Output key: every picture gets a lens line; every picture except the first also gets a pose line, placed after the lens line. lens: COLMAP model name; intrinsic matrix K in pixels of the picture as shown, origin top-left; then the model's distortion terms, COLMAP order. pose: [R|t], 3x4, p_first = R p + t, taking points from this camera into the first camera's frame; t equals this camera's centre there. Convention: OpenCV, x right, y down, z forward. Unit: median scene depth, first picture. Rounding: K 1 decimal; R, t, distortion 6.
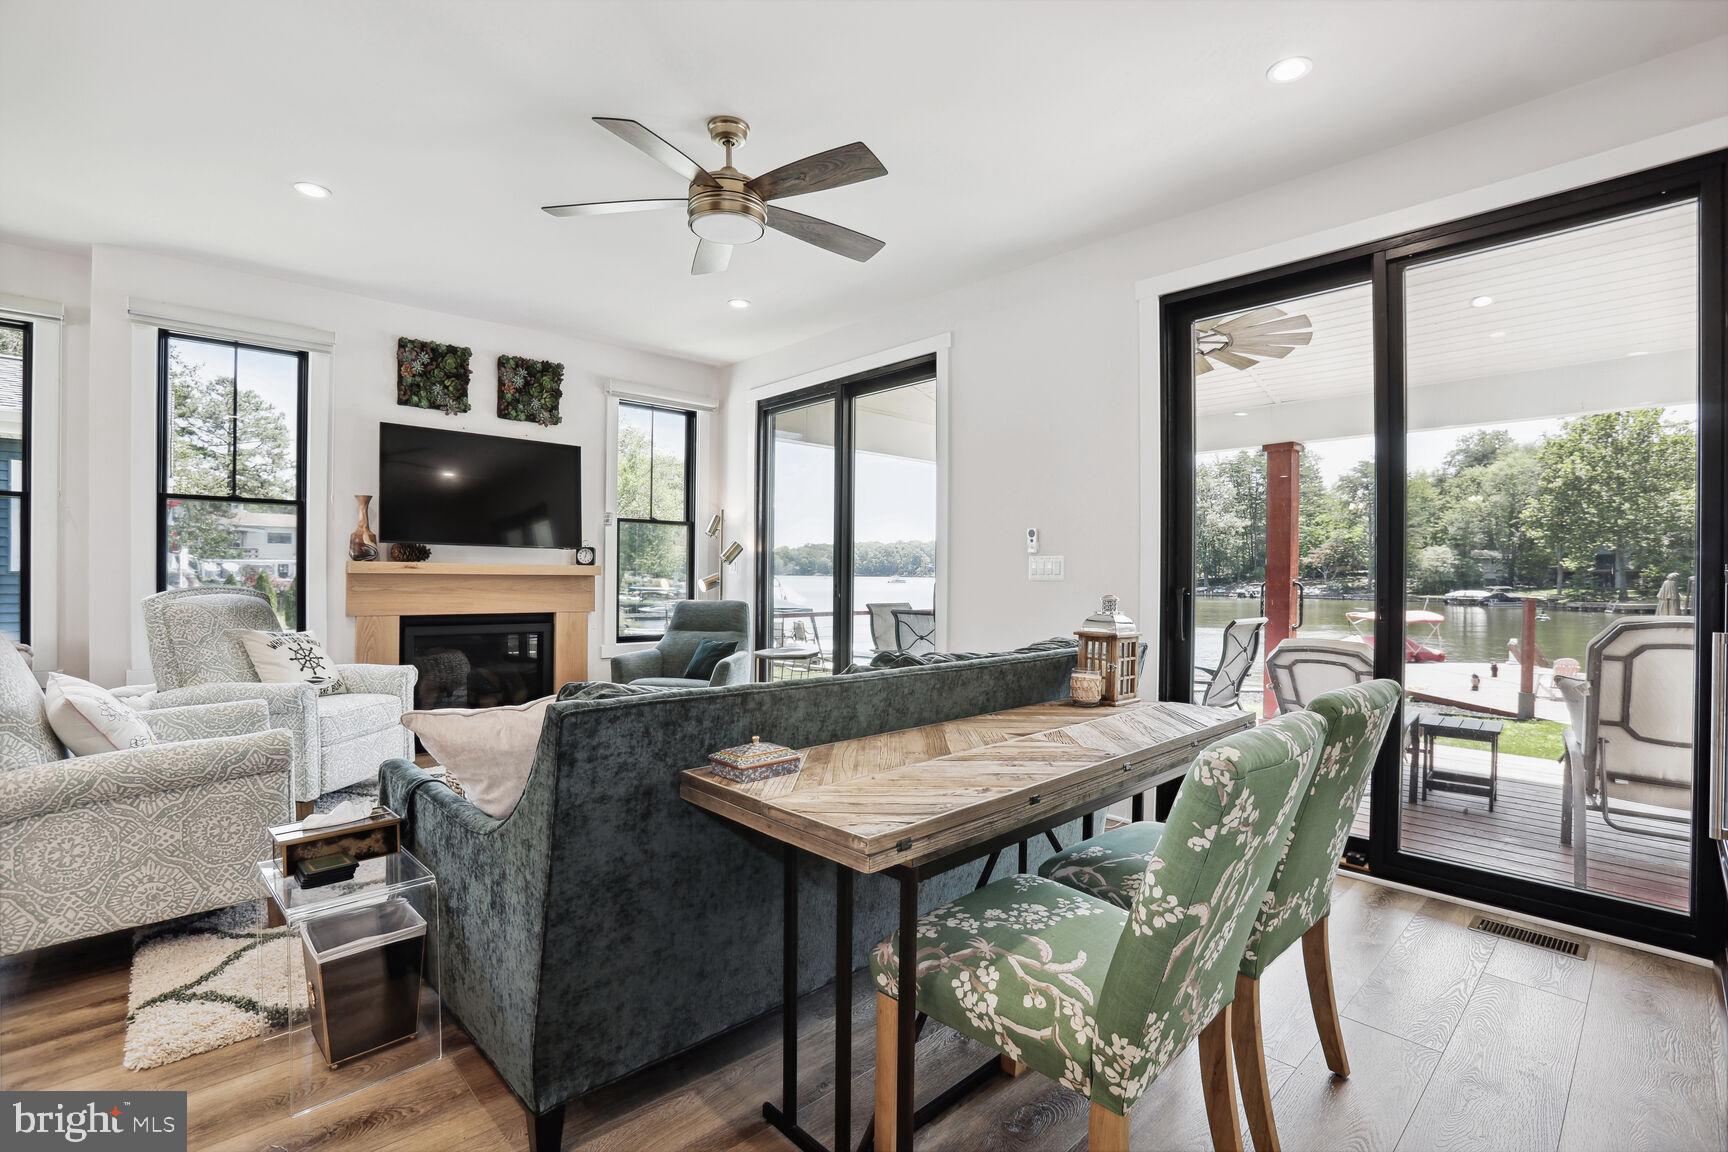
lens RADIAL K [[782.9, 0, 868.3], [0, 782.9, 571.8], [0, 0, 1]] dist [-0.041944, 0.010221]
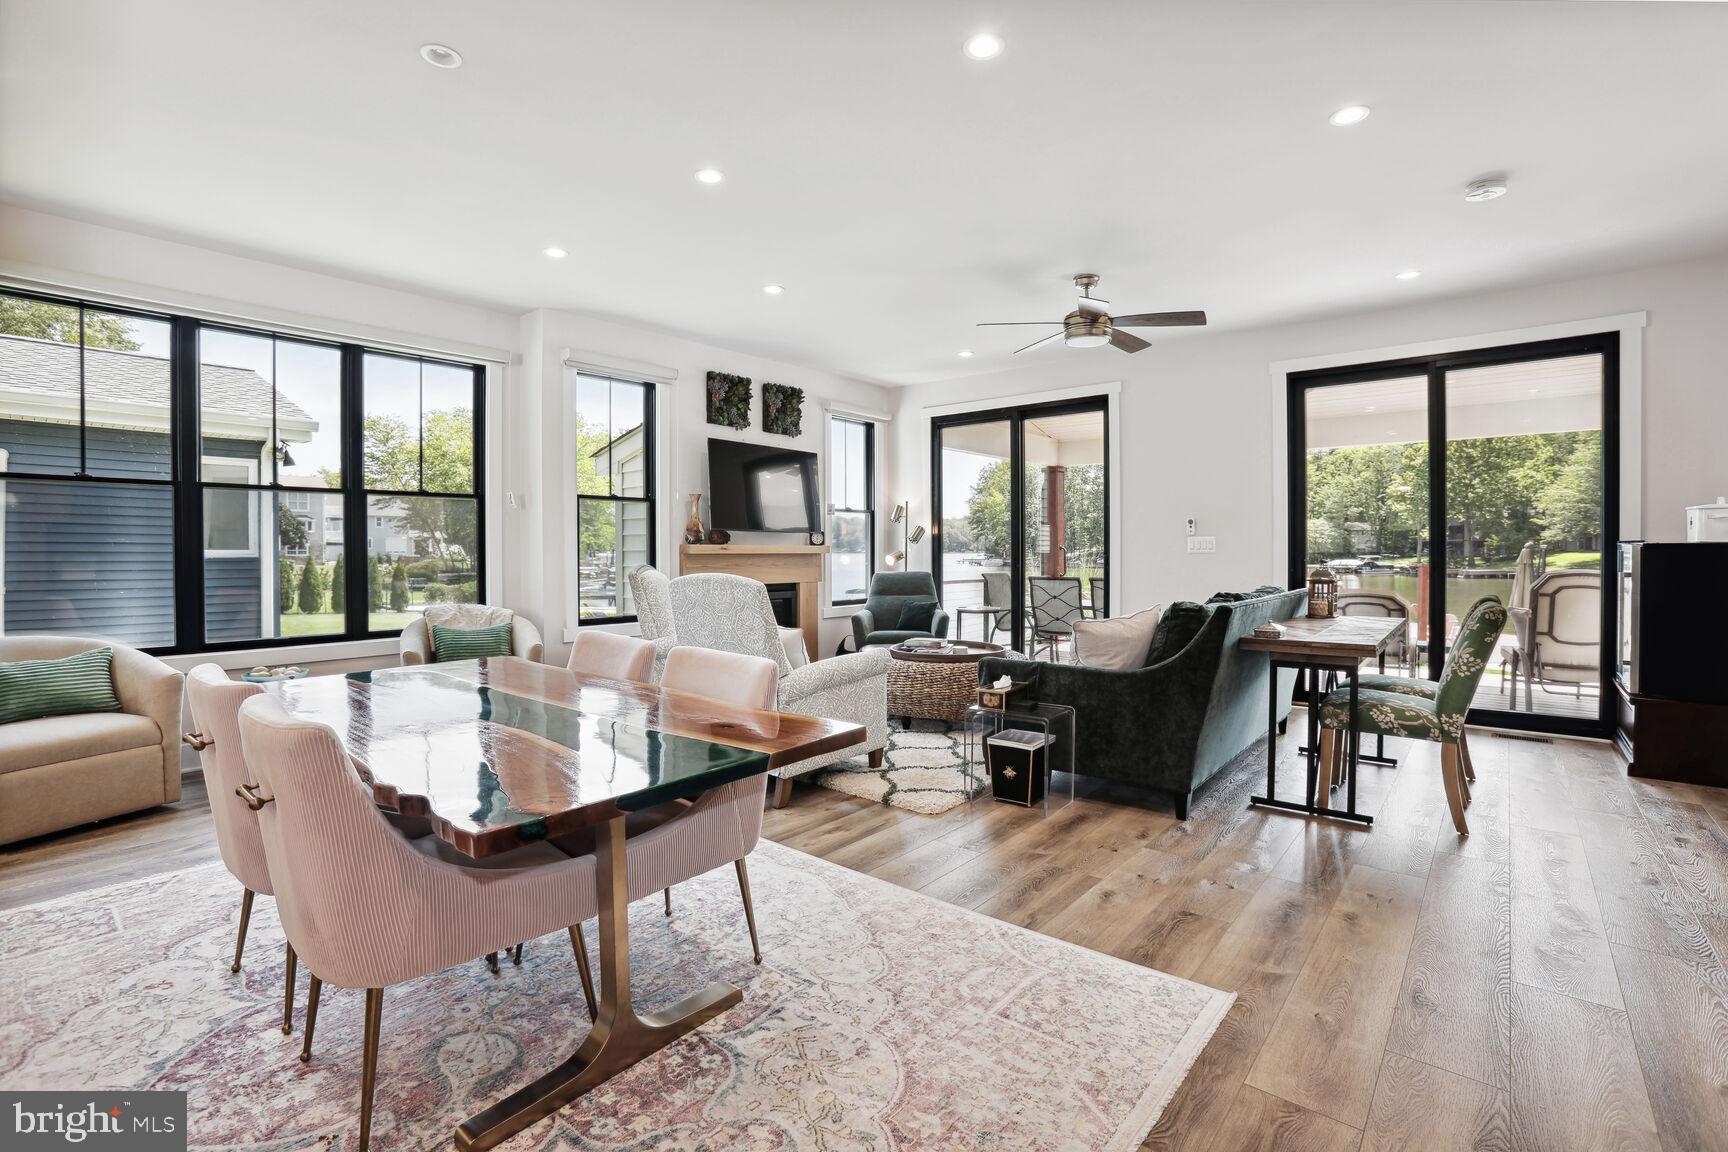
lens RADIAL K [[782.9, 0, 882.1], [0, 782.9, 555.0], [0, 0, 1]] dist [-0.041944, 0.010221]
pose [[0.991706, -0.010210, 0.128120, -0.401963], [0.008829, 0.999897, 0.011342, -0.005473], [-0.128223, -0.010117, 0.991694, -0.286498]]
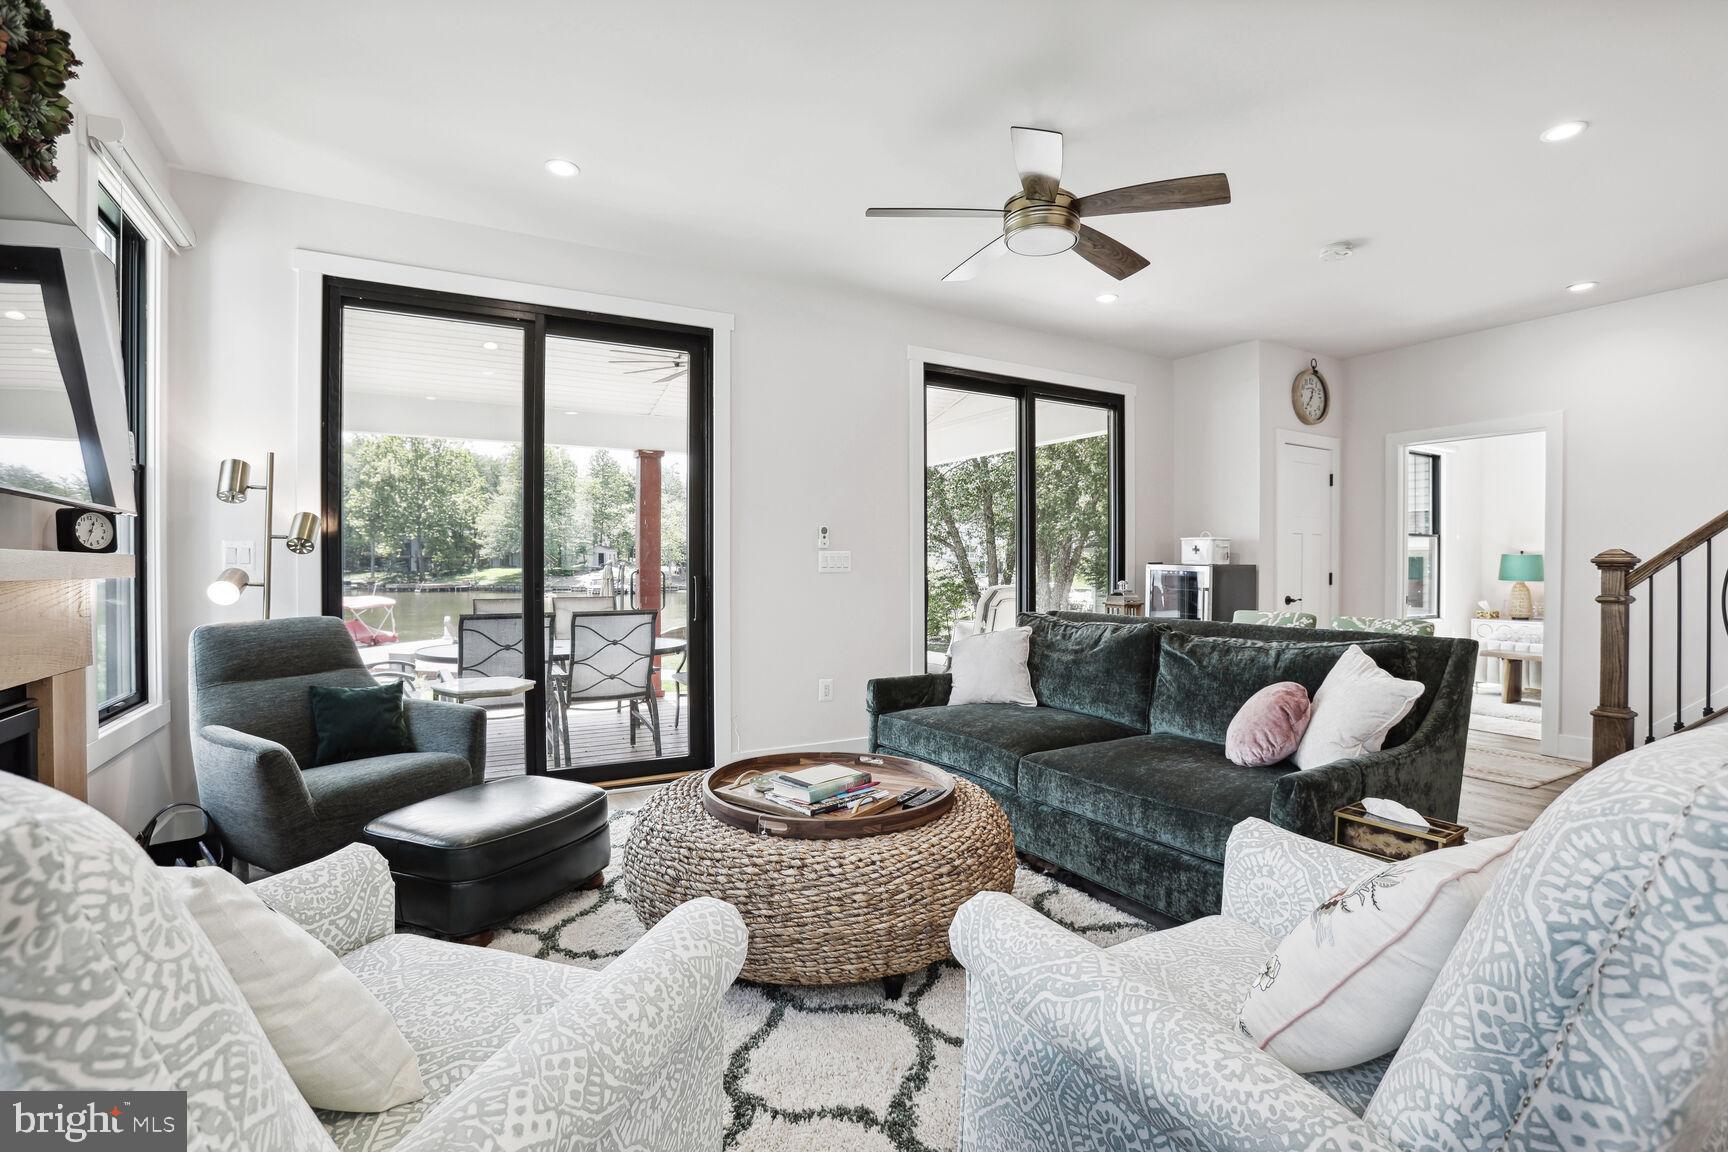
lens RADIAL K [[782.9, 0, 864.0], [0, 782.9, 569.1], [0, 0, 1]] dist [-0.041944, 0.010221]
pose [[0.257634, -0.013182, 0.966153, -0.608108], [-0.001559, 0.999900, 0.014058, -0.006672], [-0.966241, -0.005128, 0.257588, 0.460928]]
